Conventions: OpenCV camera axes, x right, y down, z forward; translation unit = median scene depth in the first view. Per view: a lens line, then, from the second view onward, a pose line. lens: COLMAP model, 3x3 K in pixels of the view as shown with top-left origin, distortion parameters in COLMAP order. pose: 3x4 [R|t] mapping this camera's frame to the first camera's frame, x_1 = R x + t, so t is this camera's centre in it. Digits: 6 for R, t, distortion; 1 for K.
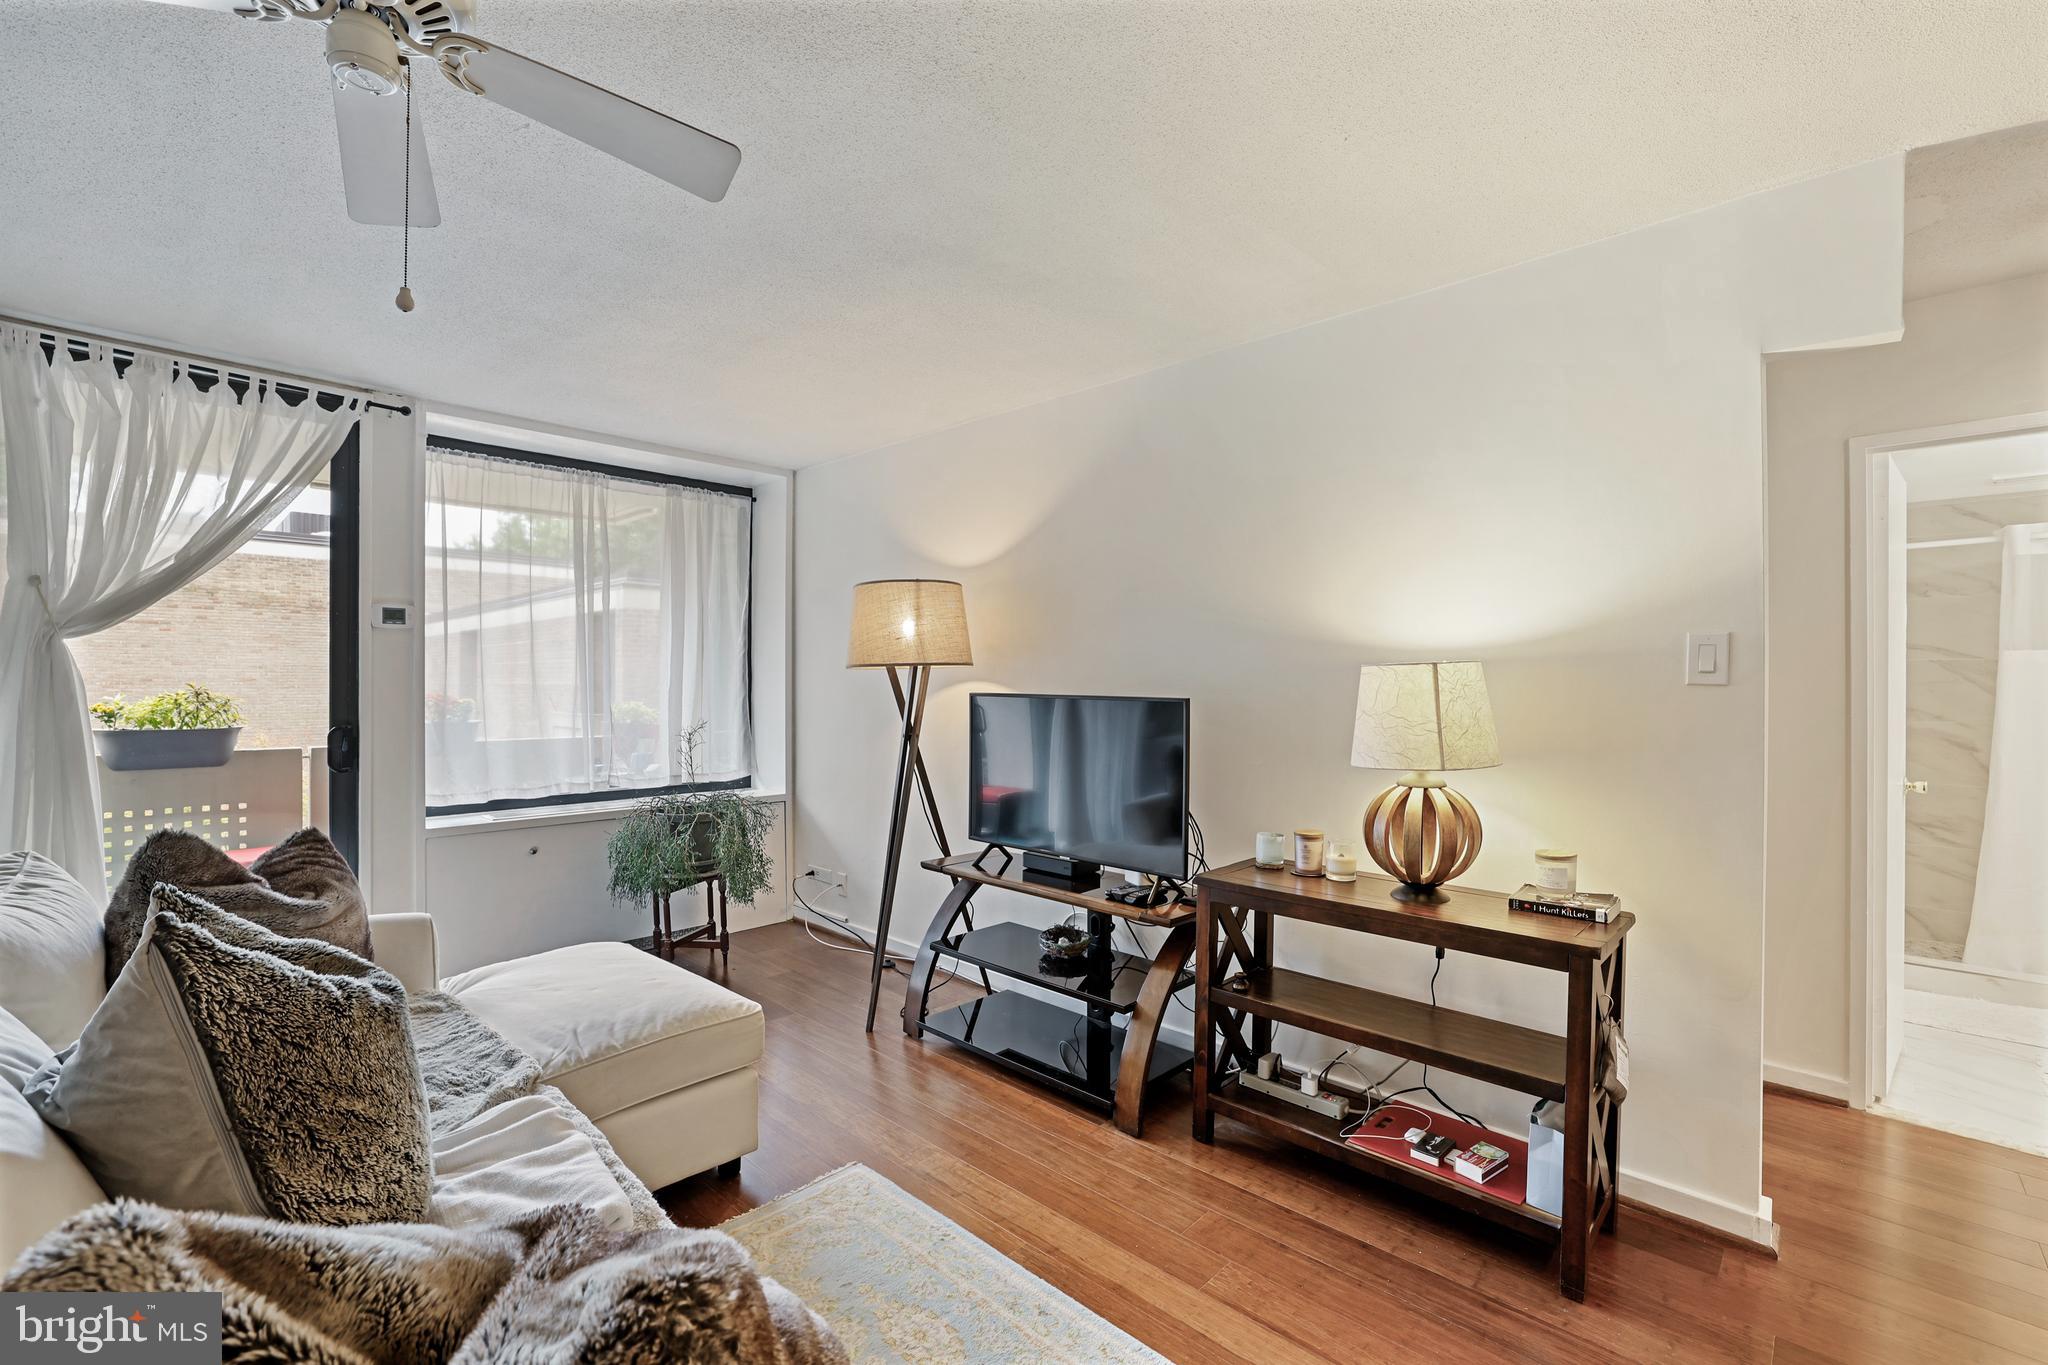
lens RADIAL K [[896.9, 0, 1012.3], [0, 896.9, 685.6], [0, 0, 1]] dist [-0.002049, 0.000970]
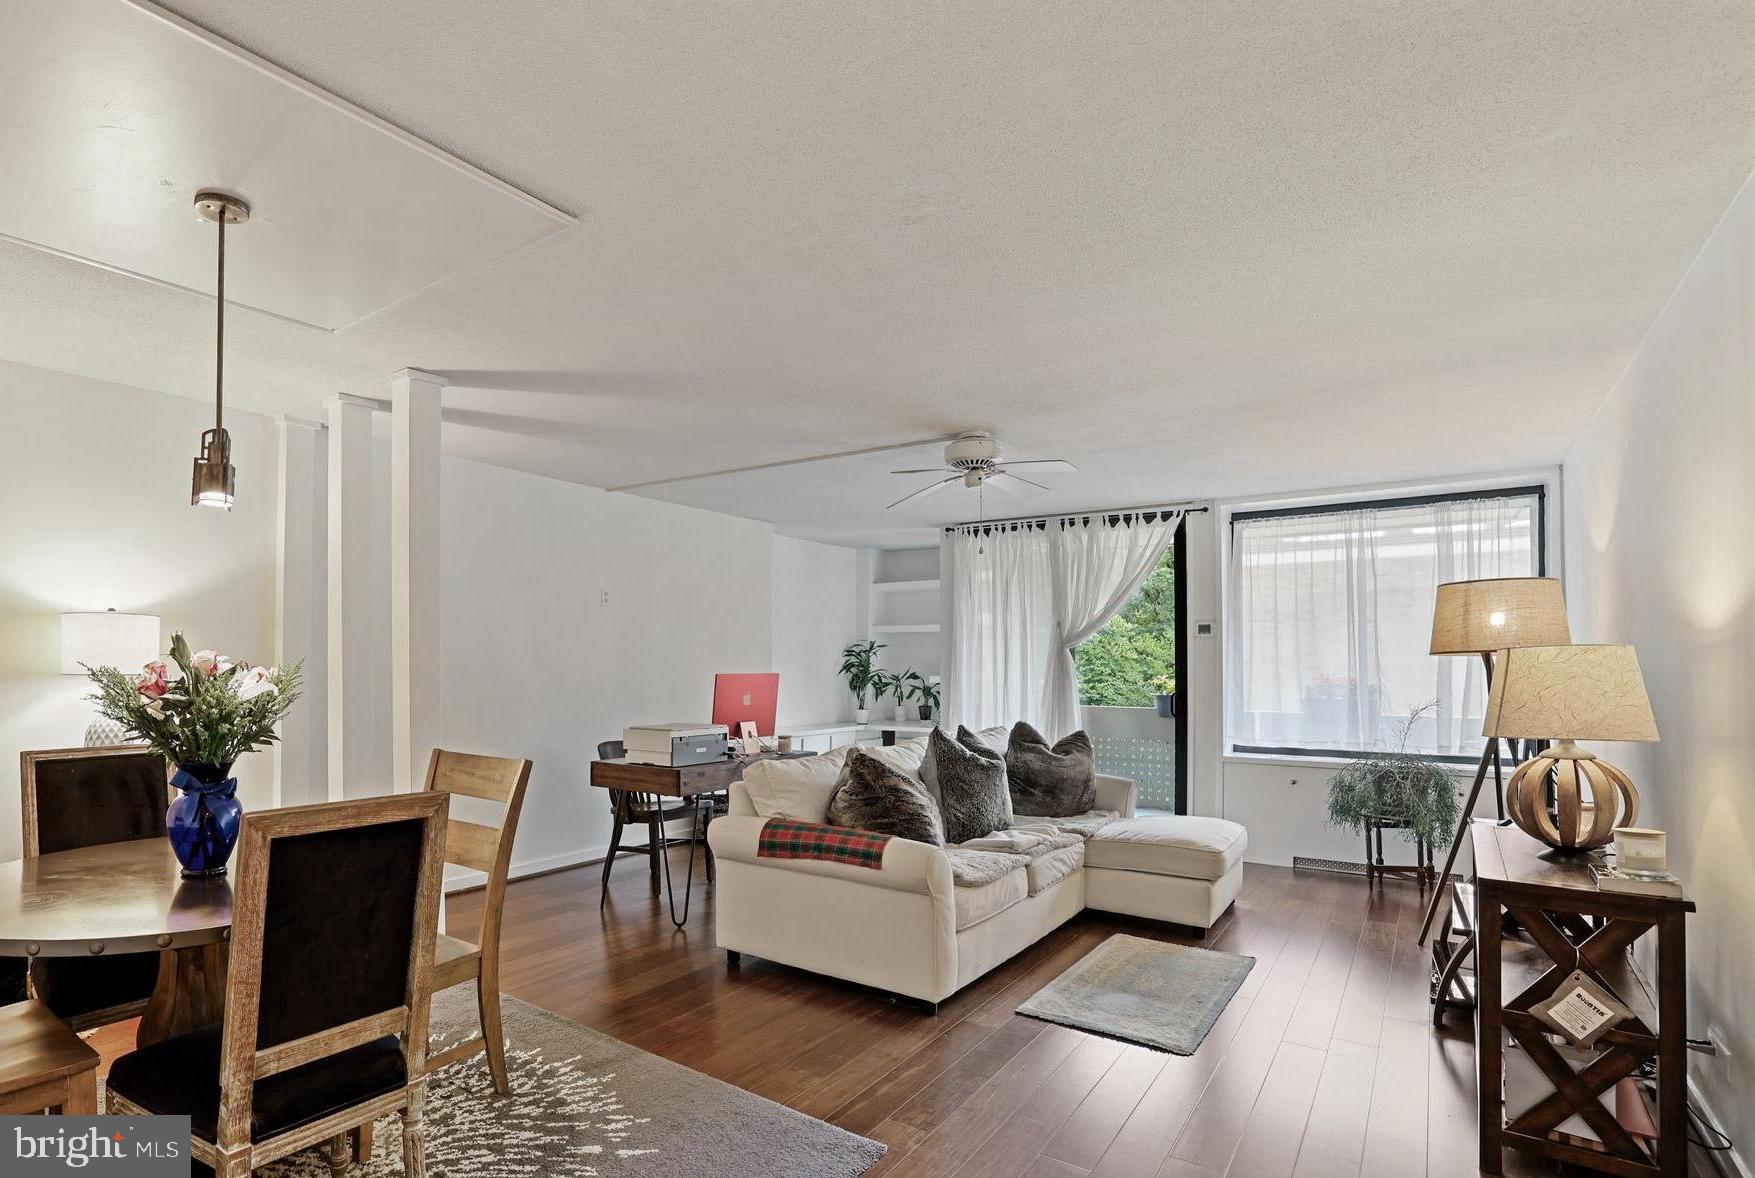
lens RADIAL K [[906.9, 0, 720.5], [0, 906.9, 637.8], [0, 0, 1]] dist [0.002107, -0.000645]
pose [[0.112479, -0.033569, -0.993087, 0.942382], [-0.006965, 0.999378, -0.034570, 0.006617], [0.993630, 0.010805, 0.112175, -0.118897]]
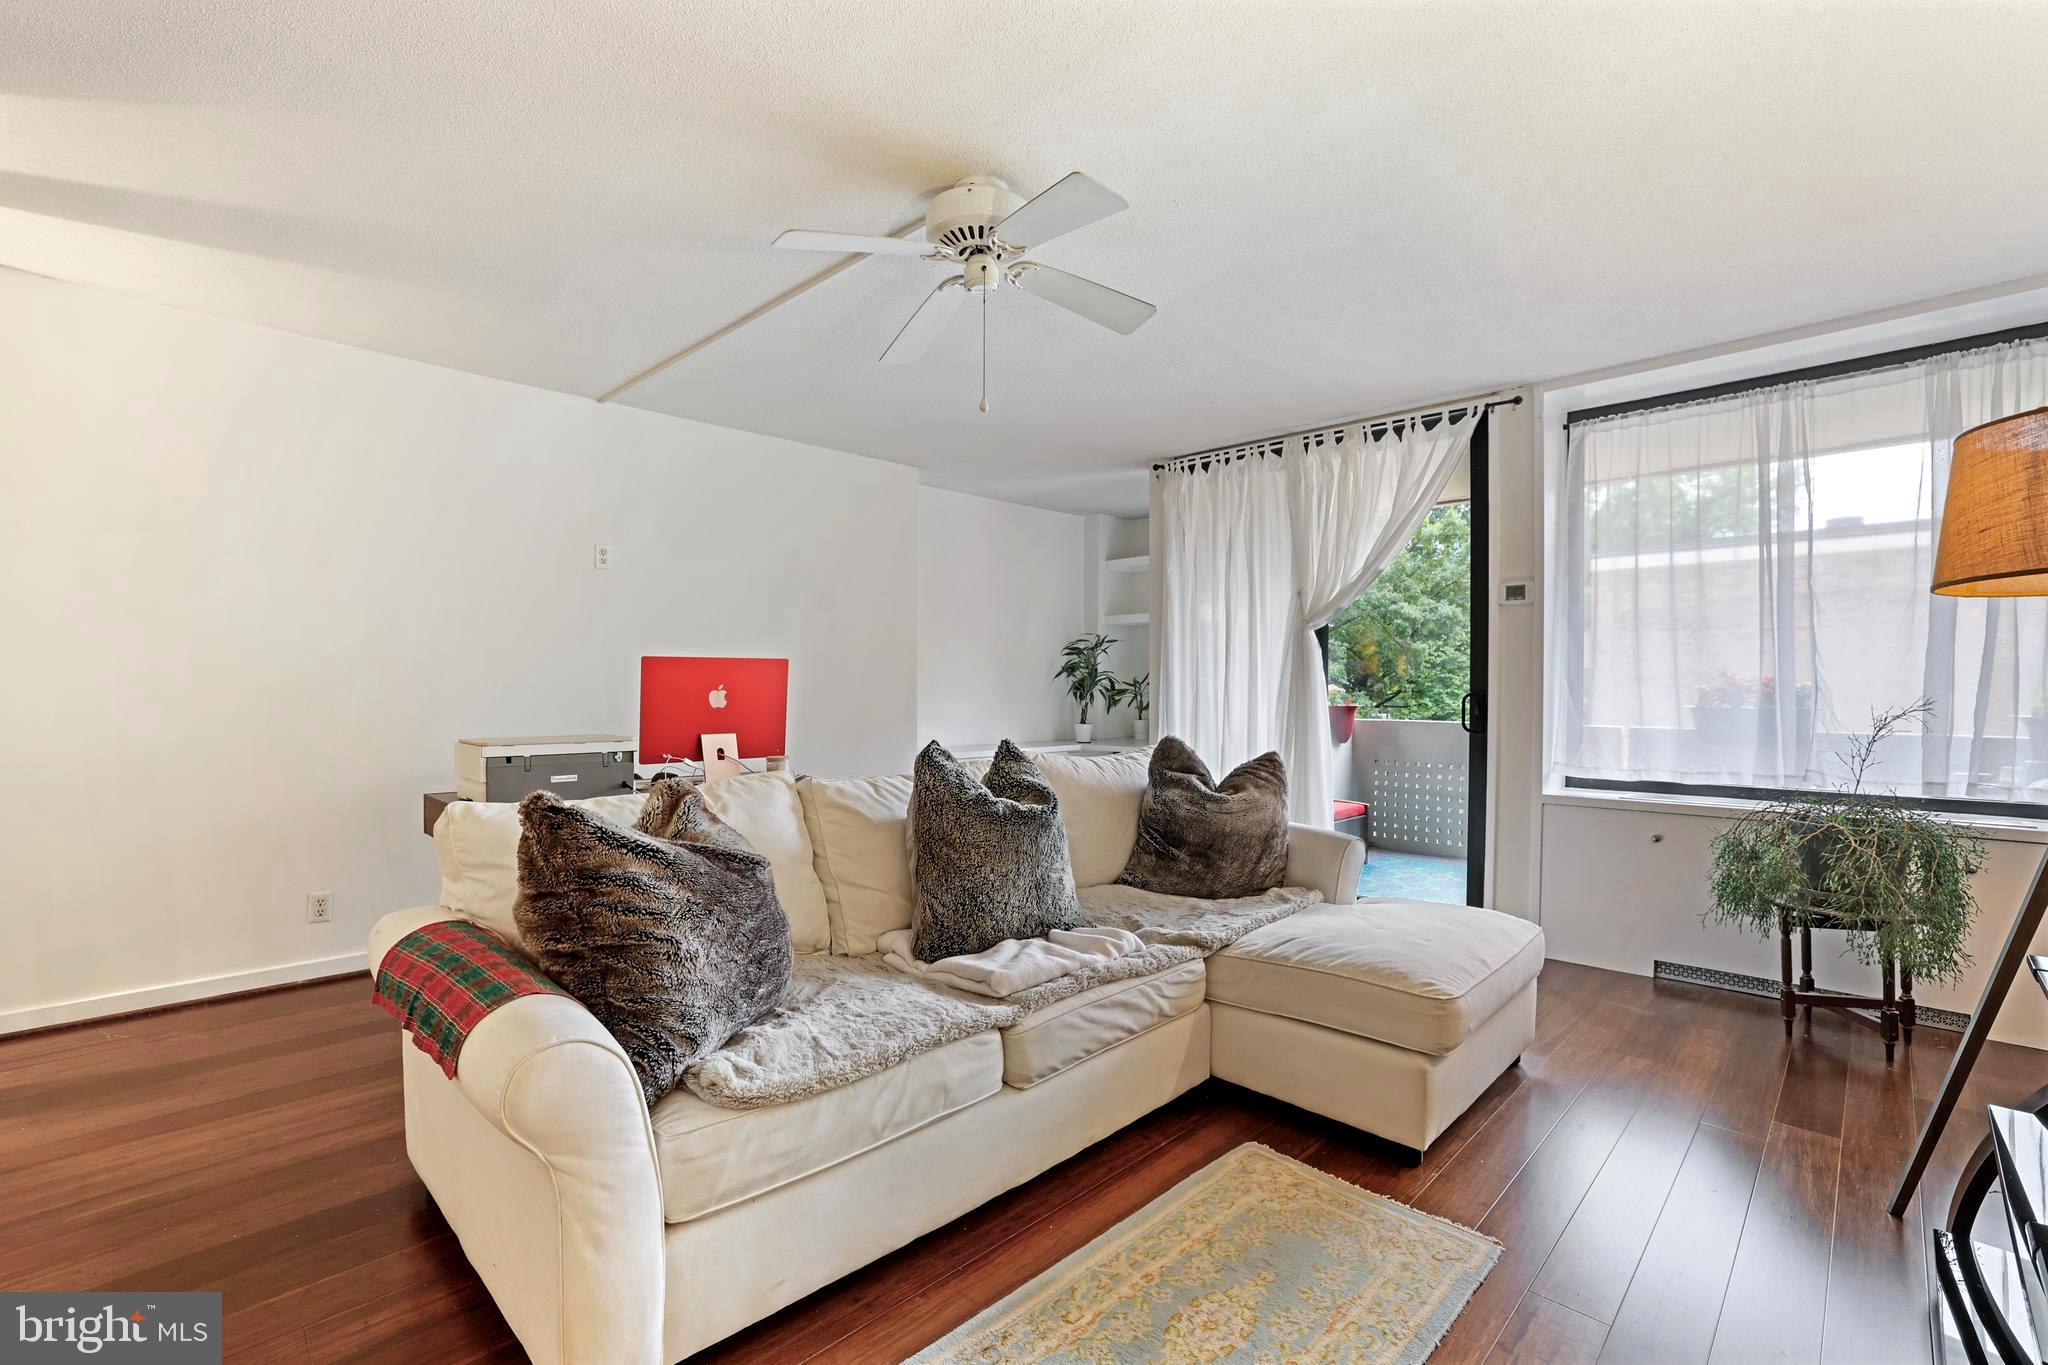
lens RADIAL K [[896.9, 0, 1012.3], [0, 896.9, 685.6], [0, 0, 1]] dist [-0.002049, 0.000970]
pose [[0.005872, -0.005358, -0.999968, 0.392975], [-0.007123, 0.999960, -0.005400, 0.045587], [0.999957, 0.007154, 0.005834, 0.390164]]
